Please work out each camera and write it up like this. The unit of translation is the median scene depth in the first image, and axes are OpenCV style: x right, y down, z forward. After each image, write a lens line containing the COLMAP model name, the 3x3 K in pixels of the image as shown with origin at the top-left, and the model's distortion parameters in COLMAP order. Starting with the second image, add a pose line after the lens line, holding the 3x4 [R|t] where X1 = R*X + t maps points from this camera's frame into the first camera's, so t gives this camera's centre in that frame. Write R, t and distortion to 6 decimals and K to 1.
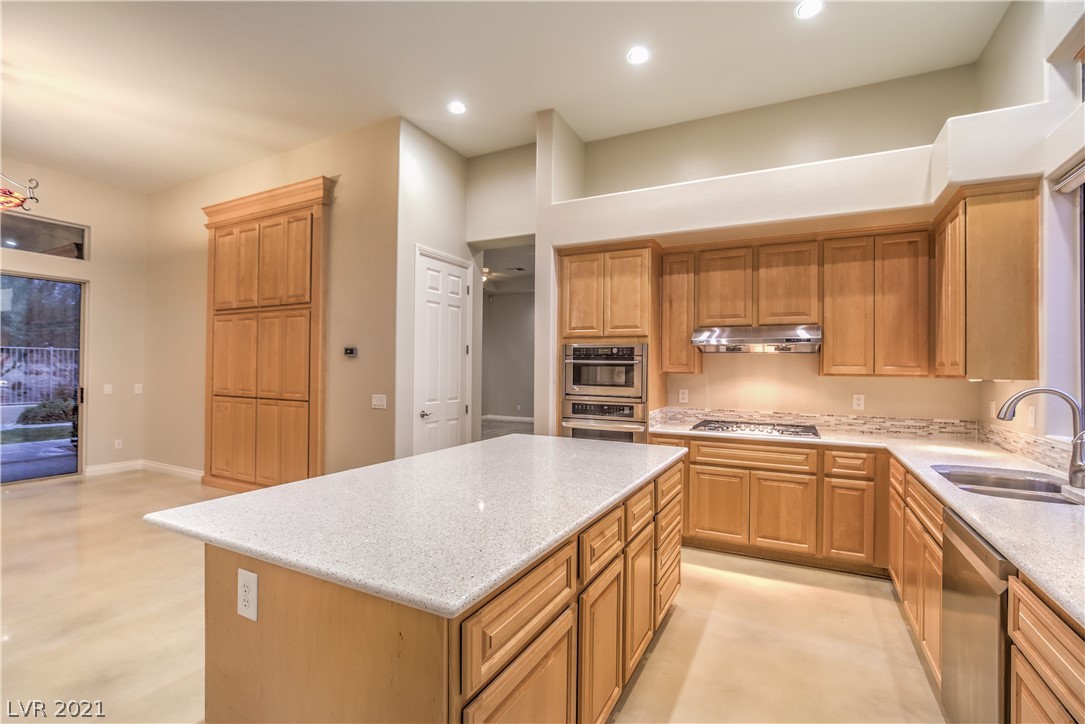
lens RADIAL K [[496.3, 0, 545.3], [0, 496.3, 360.6], [0, 0, 1]] dist [-0.003611, -0.000398]
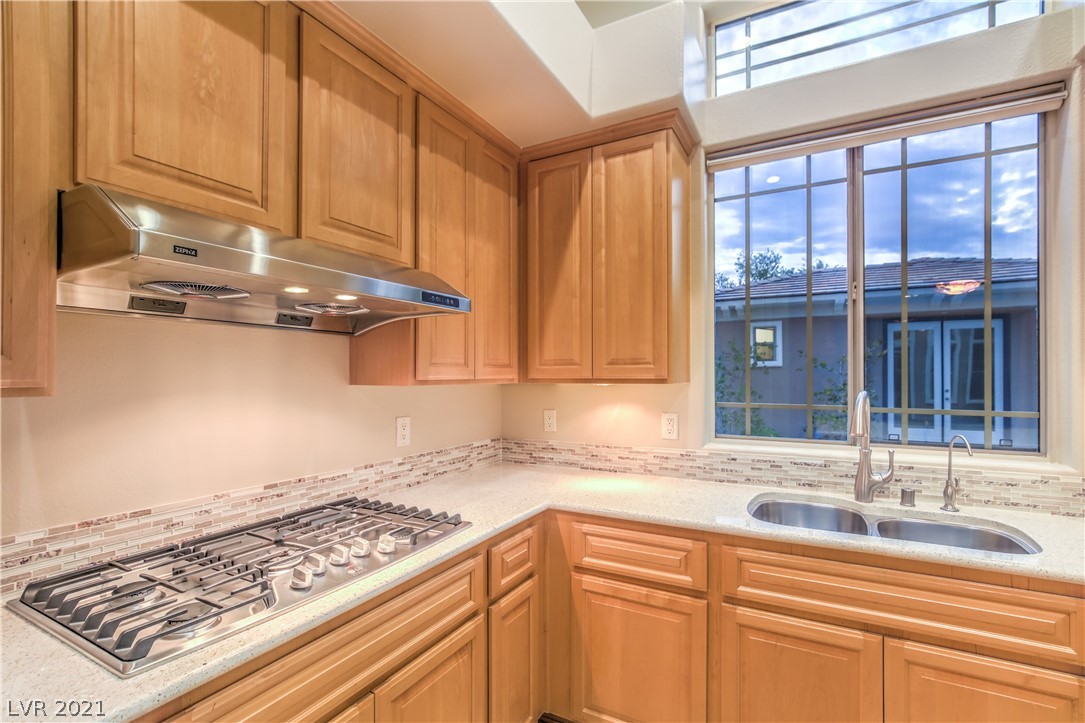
lens RADIAL K [[496.5, 0, 544.0], [0, 496.5, 372.0], [0, 0, 1]] dist [-0.002266, -0.000111]
pose [[0.020872, -0.006237, 0.999763, 0.096093], [-0.012725, 0.999898, 0.006503, 0.013340], [-0.999701, -0.012857, 0.020790, 0.839714]]
